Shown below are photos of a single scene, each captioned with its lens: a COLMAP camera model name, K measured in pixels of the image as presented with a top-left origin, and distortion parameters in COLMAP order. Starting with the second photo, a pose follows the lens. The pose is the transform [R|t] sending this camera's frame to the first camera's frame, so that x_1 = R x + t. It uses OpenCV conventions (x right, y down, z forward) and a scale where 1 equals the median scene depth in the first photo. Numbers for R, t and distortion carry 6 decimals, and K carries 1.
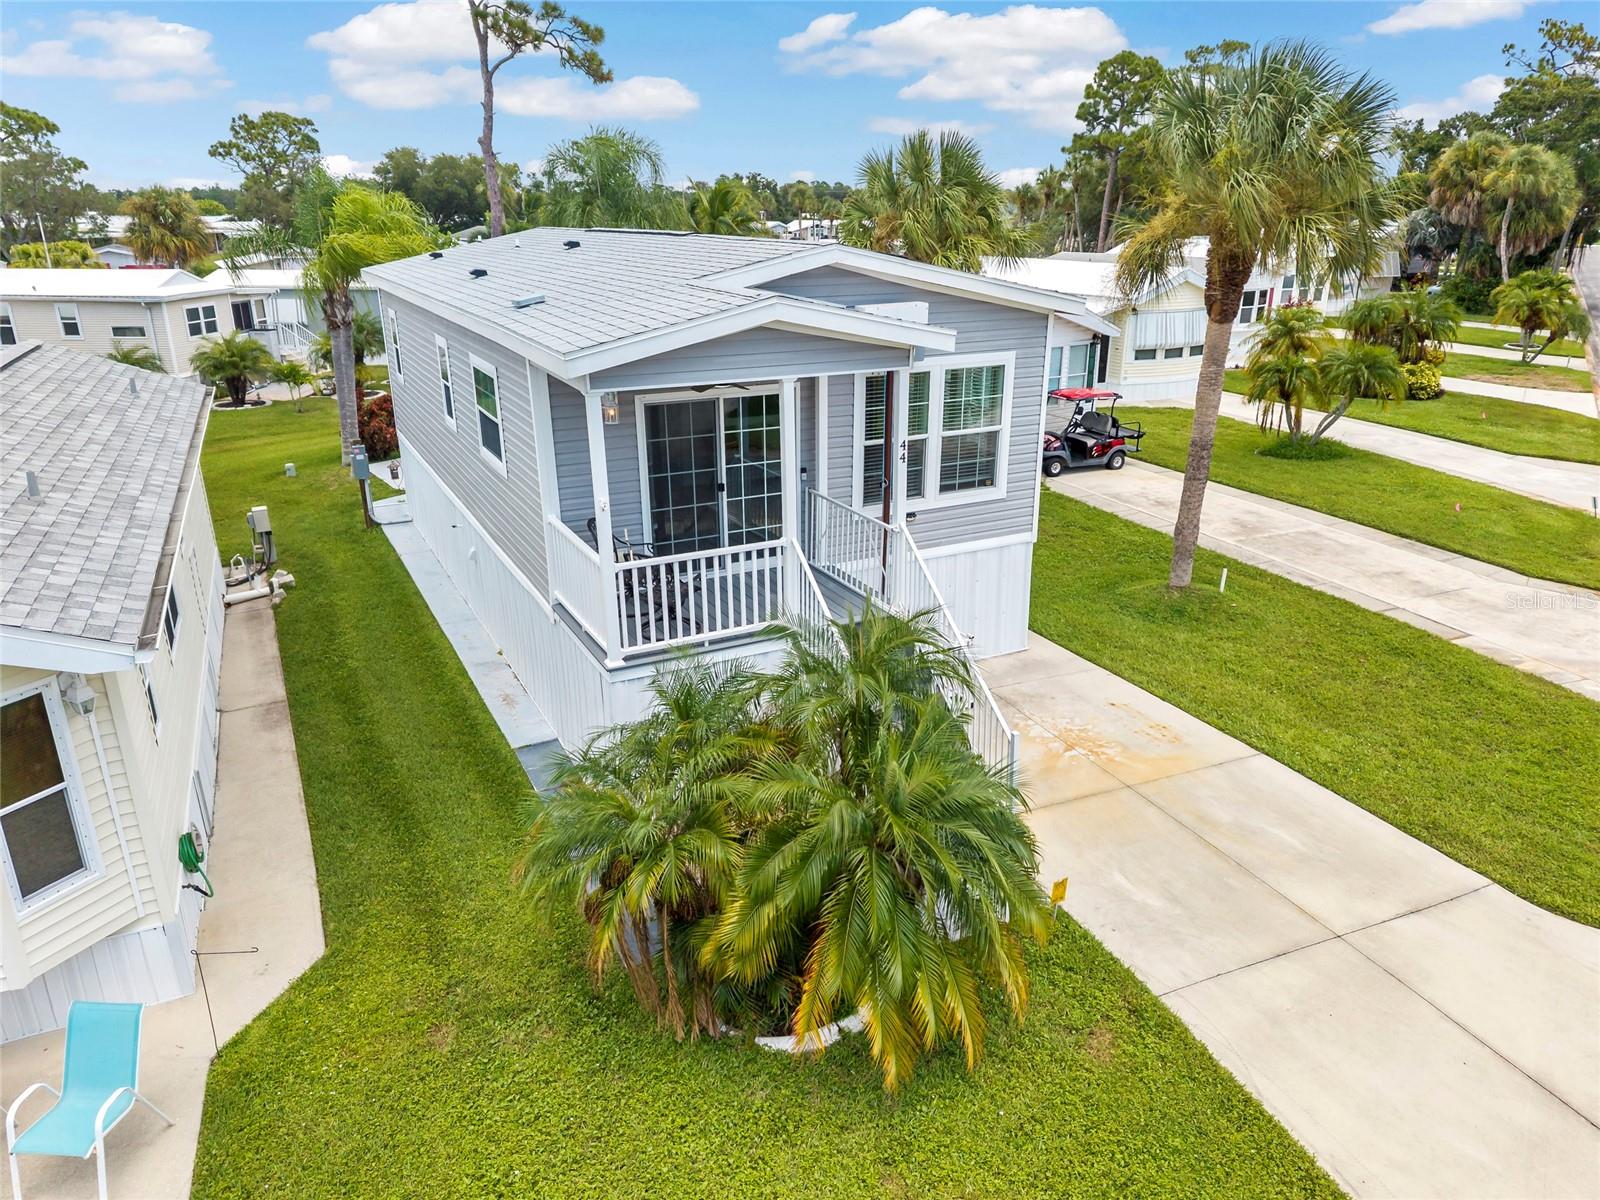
lens RADIAL K [[1076.6, 0, 806.2], [0, 1076.6, 615.1], [0, 0, 1]] dist [0.026695, -0.019743]
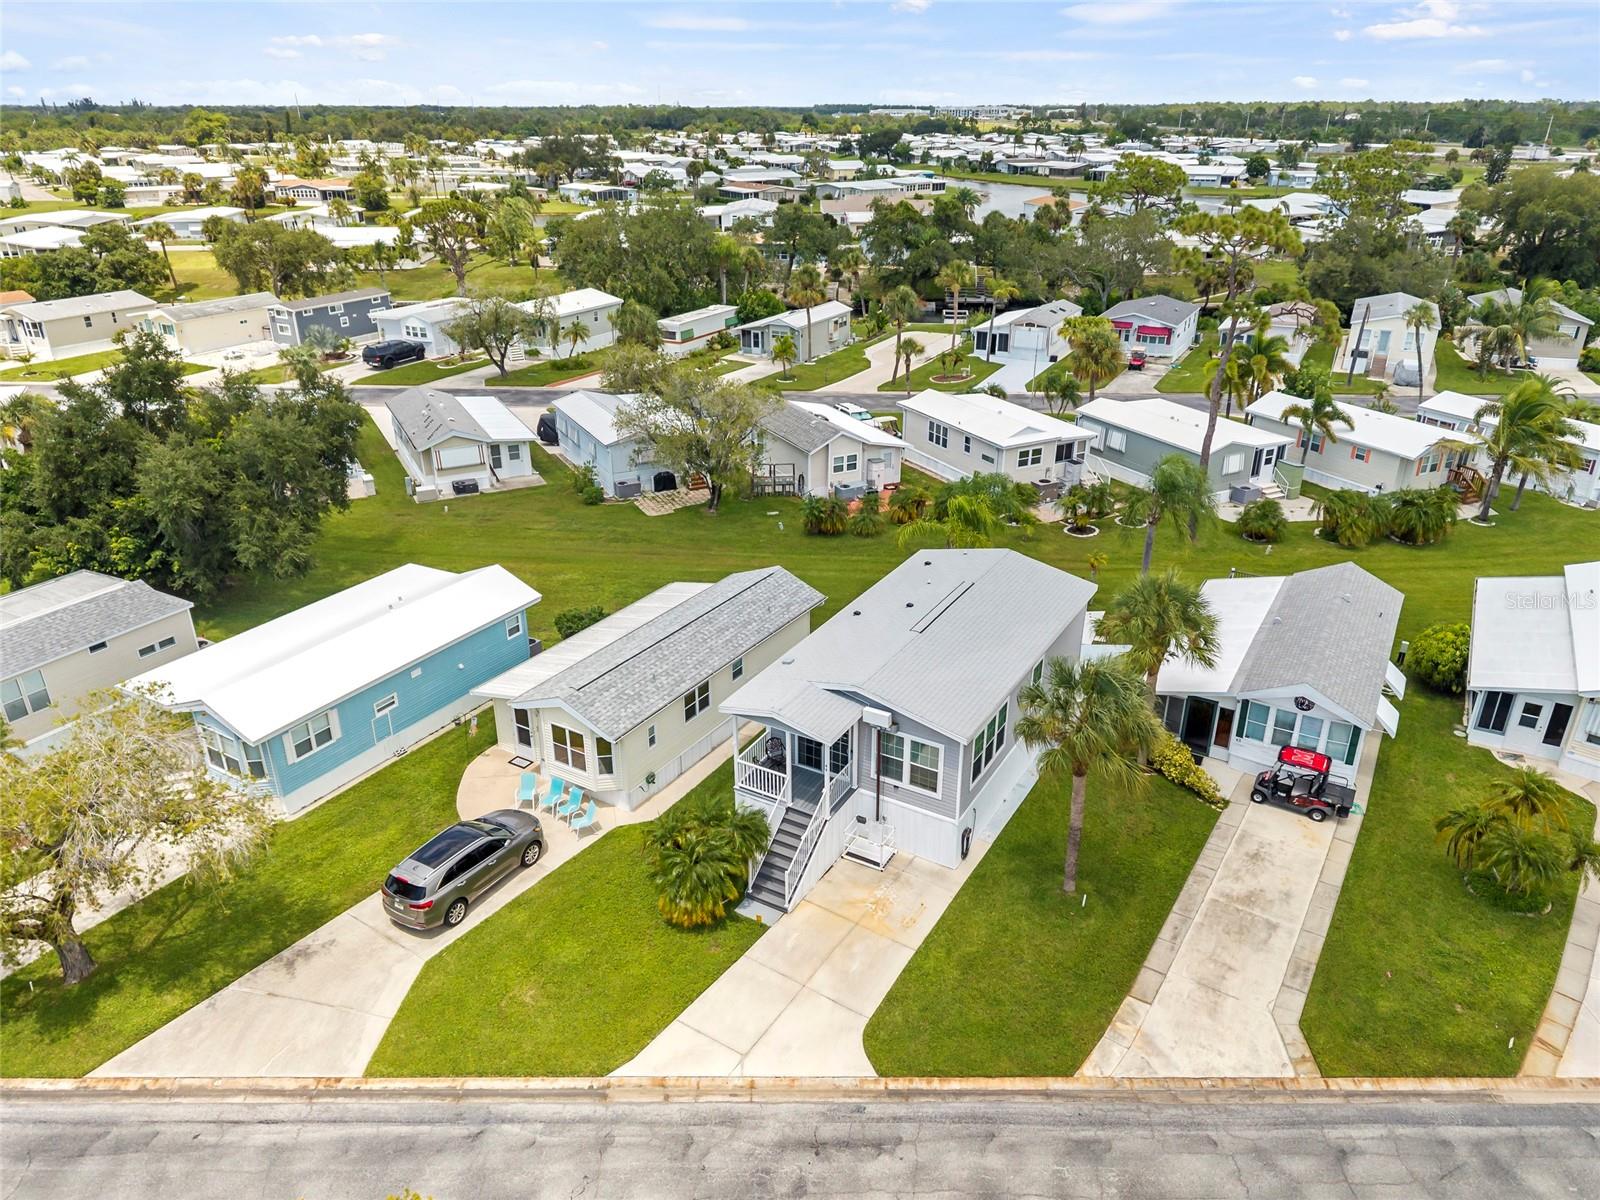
lens RADIAL K [[1108.1, 0, 809.8], [0, 1108.1, 565.6], [0, 0, 1]] dist [0.046947, -0.044724]
pose [[0.541634, 0.325895, -0.774871, 1.400229], [-0.296334, 0.936640, 0.186795, -0.768450], [0.786650, 0.128447, 0.603890, -0.563356]]
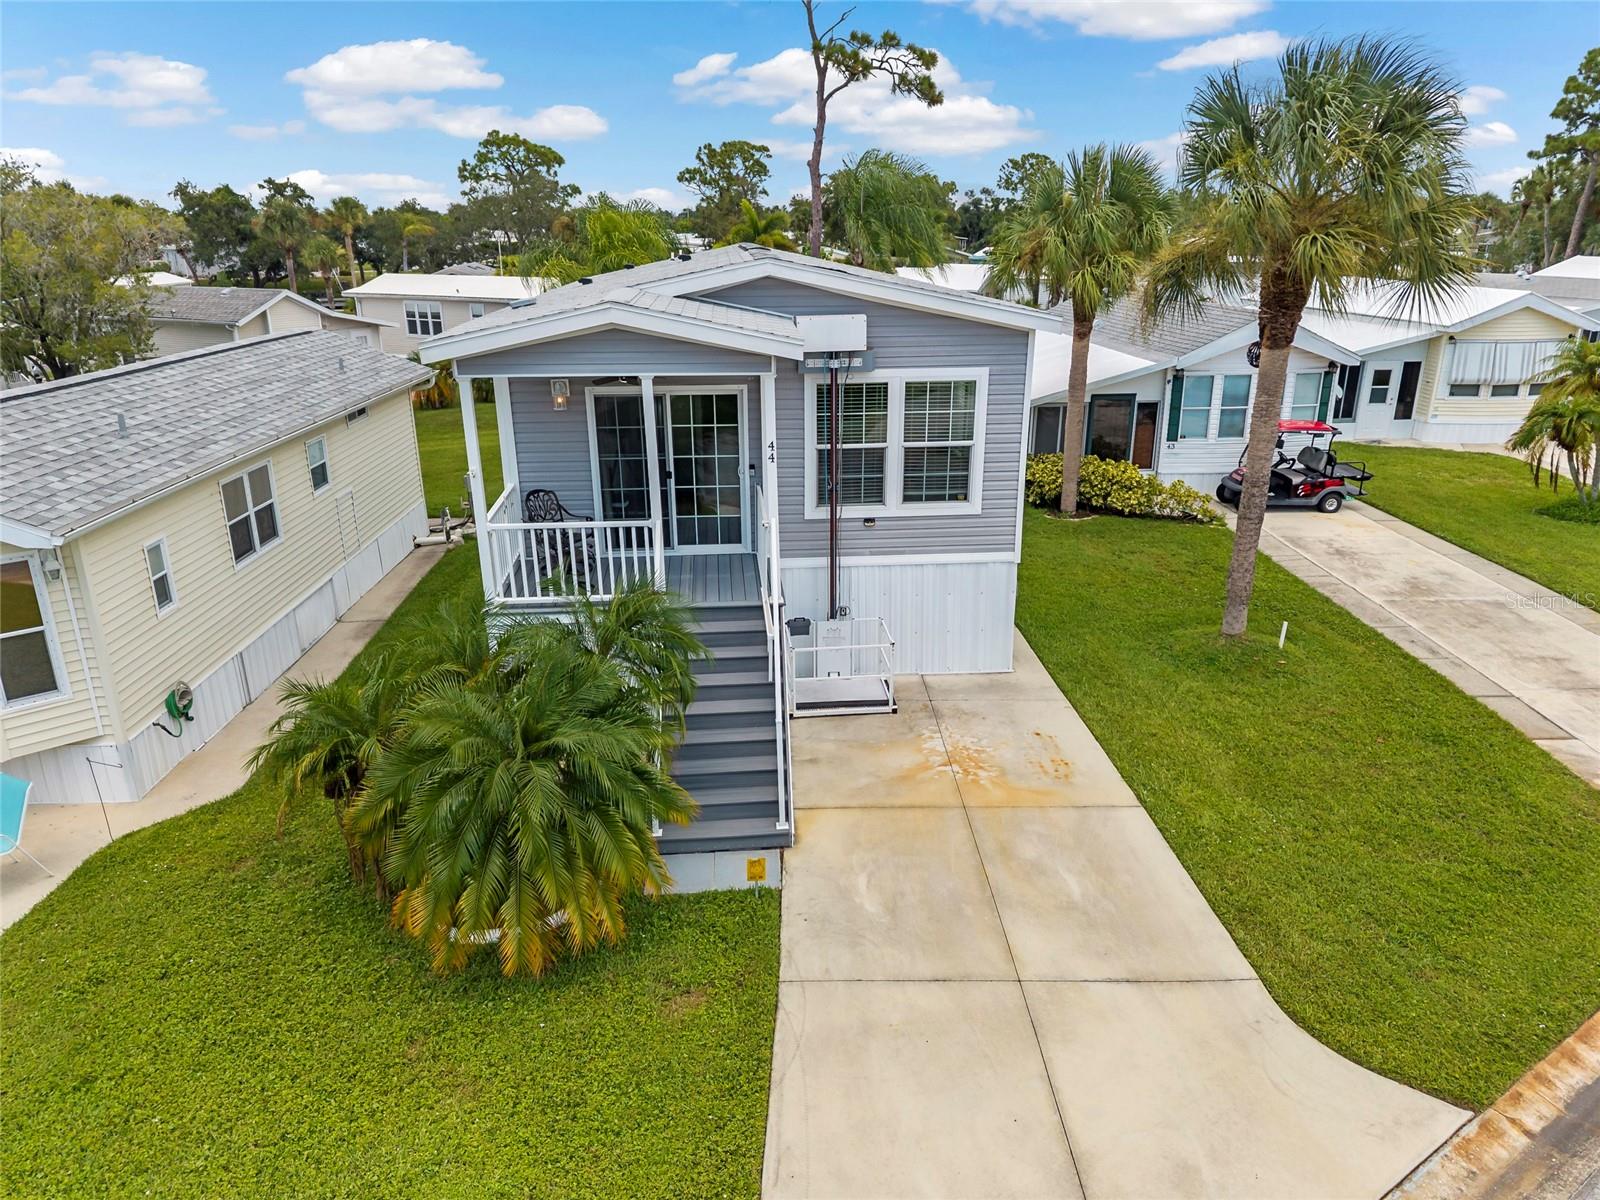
lens RADIAL K [[1076.6, 0, 806.2], [0, 1076.6, 615.1], [0, 0, 1]] dist [0.026695, -0.019743]
pose [[0.921624, 0.129517, -0.365833, 0.346496], [-0.134215, 0.990871, 0.012678, -0.006183], [0.364136, 0.037416, 0.930594, 0.015484]]
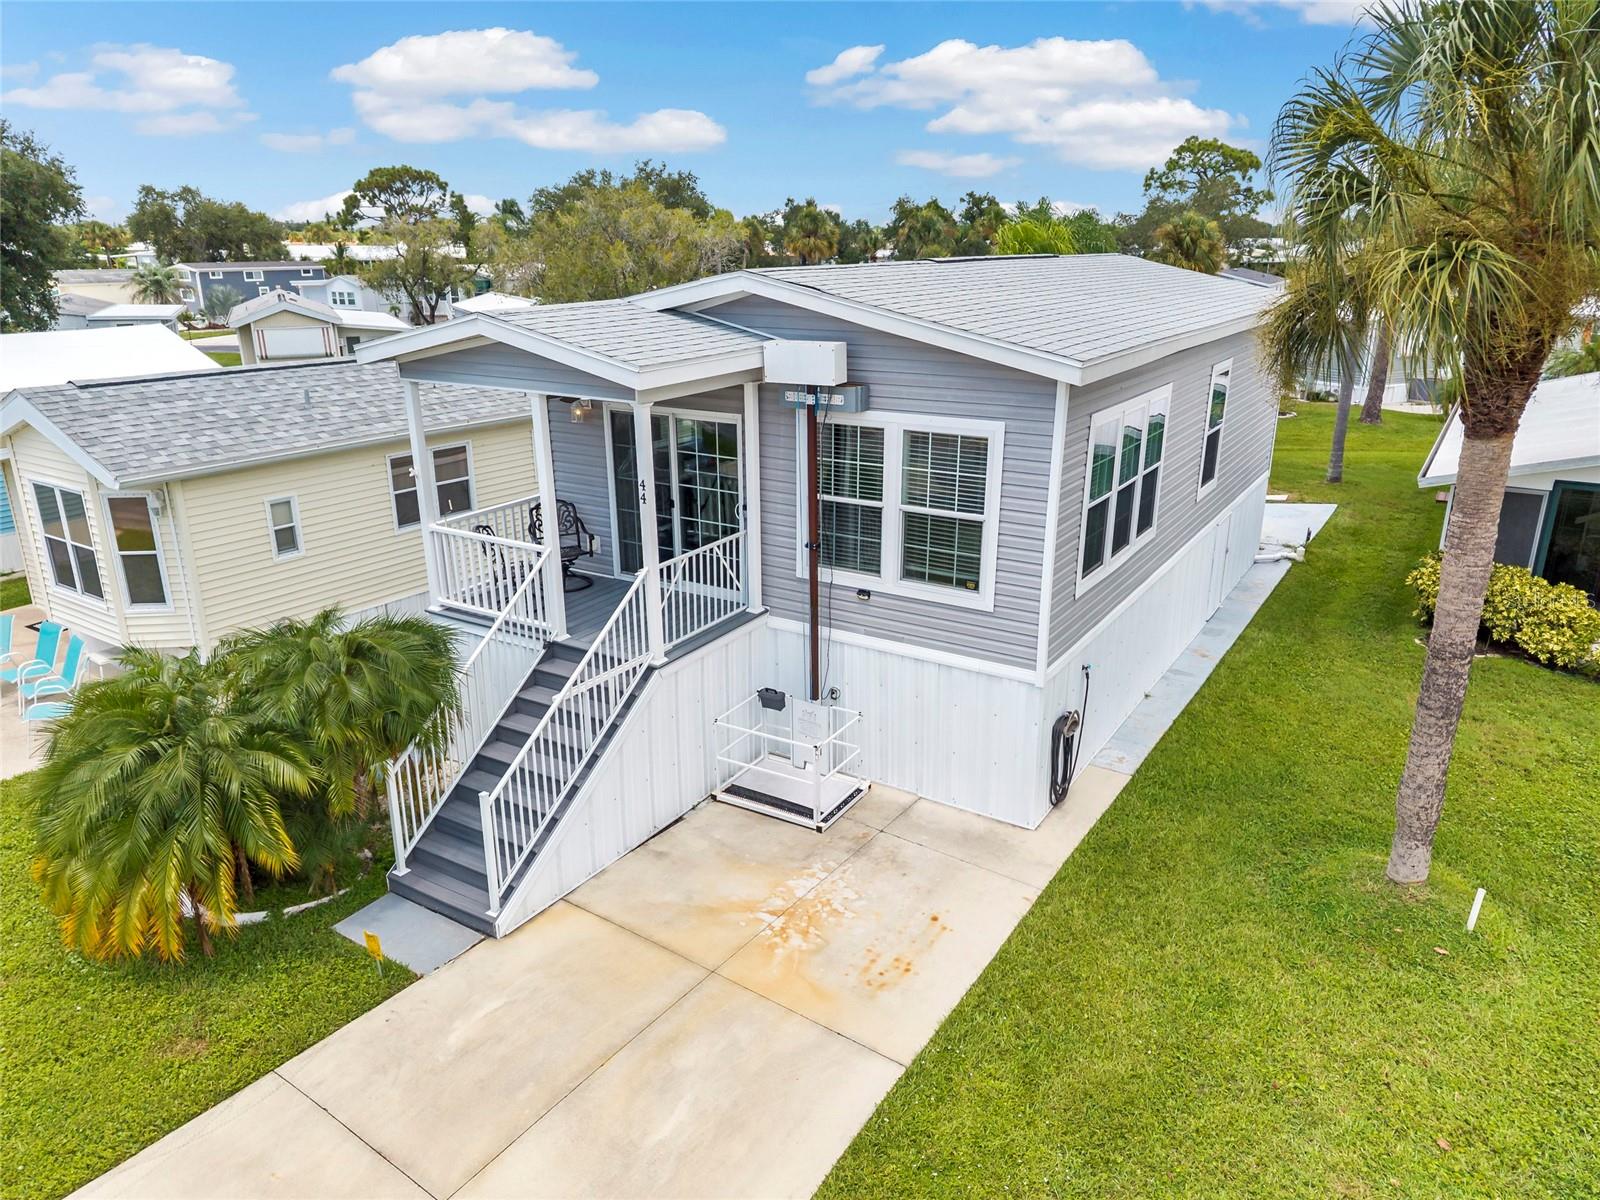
lens RADIAL K [[1094.7, 0, 806.8], [0, 1094.7, 592.7], [0, 0, 1]] dist [0.017295, -0.012871]
pose [[0.512783, 0.265300, -0.816498, 0.621059], [-0.300886, 0.946269, 0.118501, -0.145359], [0.804065, 0.184908, 0.565056, 0.386646]]
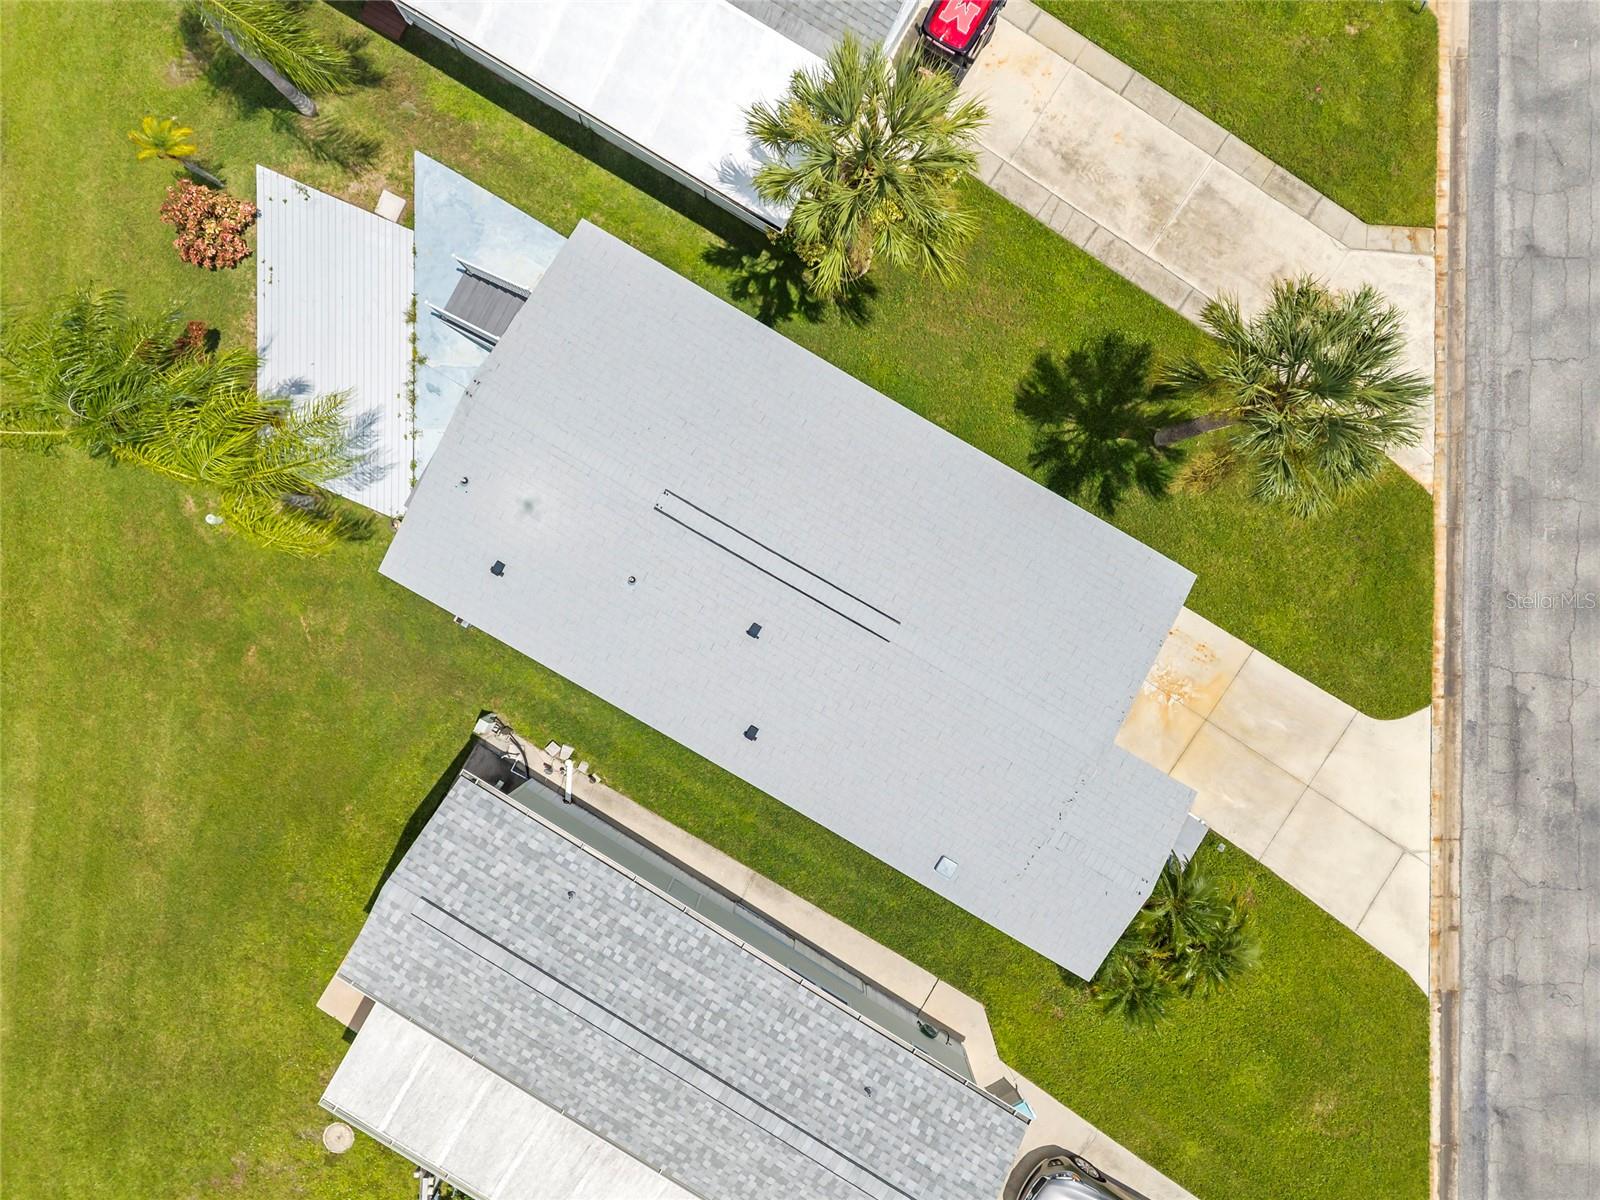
lens RADIAL K [[1094.7, 0, 806.8], [0, 1094.7, 592.7], [0, 0, 1]] dist [0.017295, -0.012871]
pose [[0.841433, -0.540330, 0.005808, -0.150706], [0.179128, 0.289057, 0.940404, -1.375146], [-0.509808, -0.790246, 0.340010, 0.598918]]
